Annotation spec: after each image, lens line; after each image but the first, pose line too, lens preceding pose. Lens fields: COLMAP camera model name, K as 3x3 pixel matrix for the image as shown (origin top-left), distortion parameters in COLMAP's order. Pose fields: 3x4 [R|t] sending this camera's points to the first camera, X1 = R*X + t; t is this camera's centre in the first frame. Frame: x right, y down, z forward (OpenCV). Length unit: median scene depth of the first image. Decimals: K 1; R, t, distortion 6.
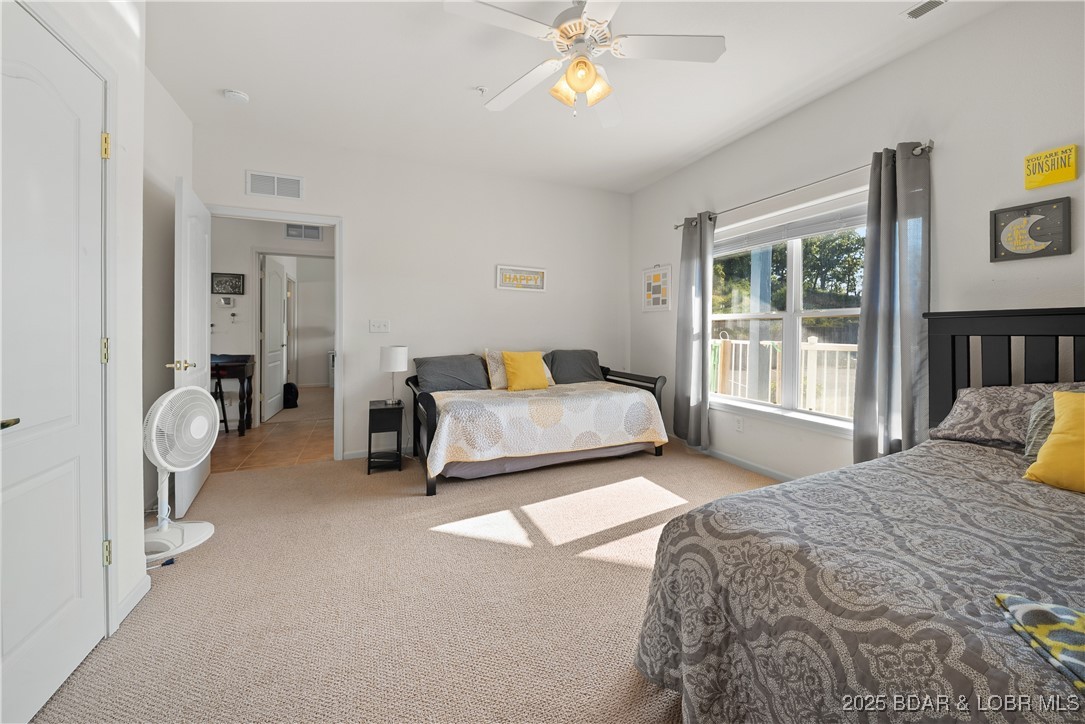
lens RADIAL K [[394.0, 0, 541.7], [0, 394.0, 326.1], [0, 0, 1]] dist [0.002958, -0.003490]
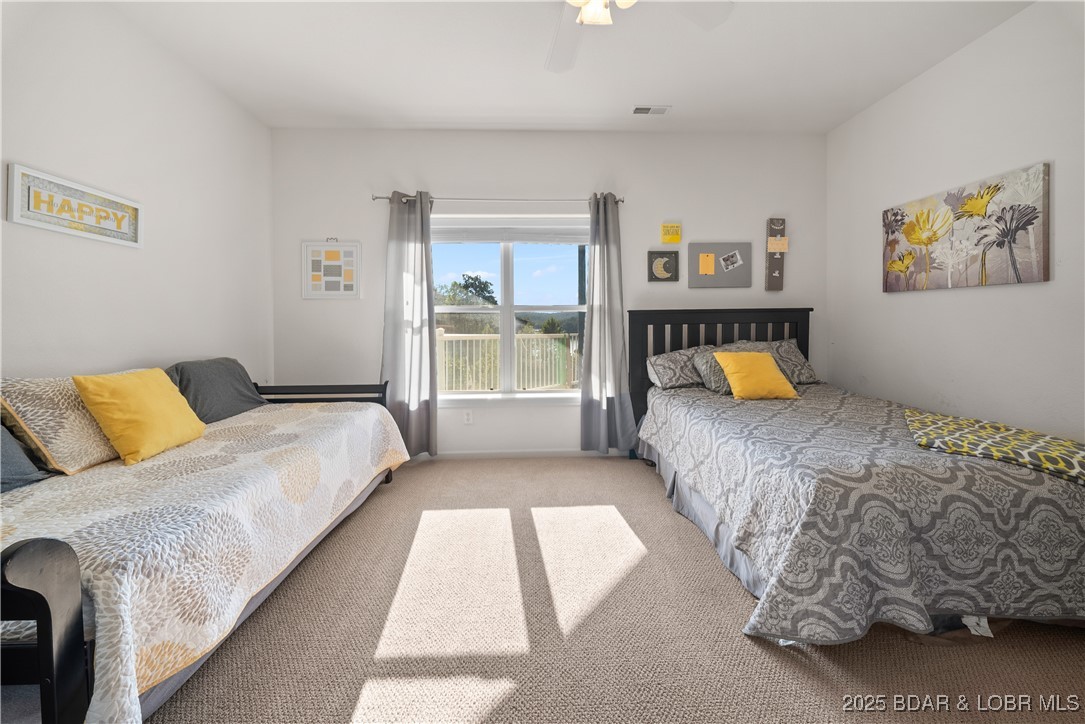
lens RADIAL K [[387.9, 0, 551.0], [0, 387.9, 324.2], [0, 0, 1]] dist [0.001212, -0.004908]
pose [[0.381967, -0.007226, 0.924148, -0.386259], [-0.001881, 0.999961, 0.008596, 0.006329], [-0.924174, -0.005022, 0.381939, 0.515491]]
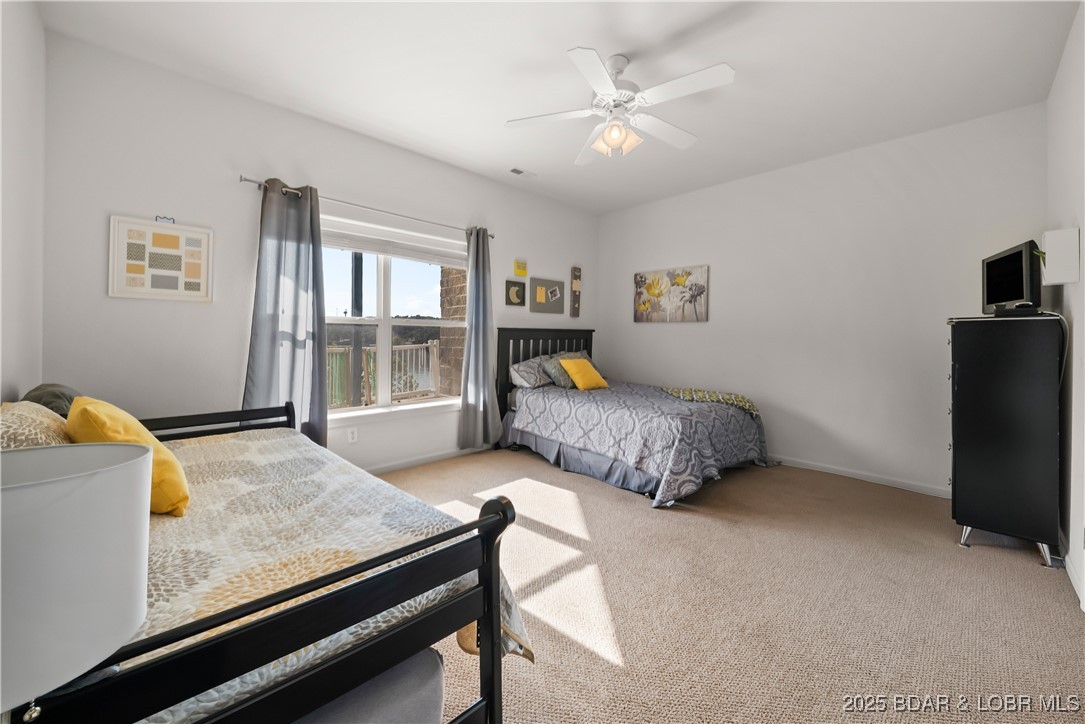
lens RADIAL K [[392.9, 0, 545.6], [0, 392.9, 336.3], [0, 0, 1]] dist [0.001478, -0.000349]
pose [[-0.321272, -0.000474, 0.946987, -0.630733], [-0.018365, 0.999815, -0.005730, 0.010755], [-0.946809, -0.019232, -0.321221, 1.013372]]
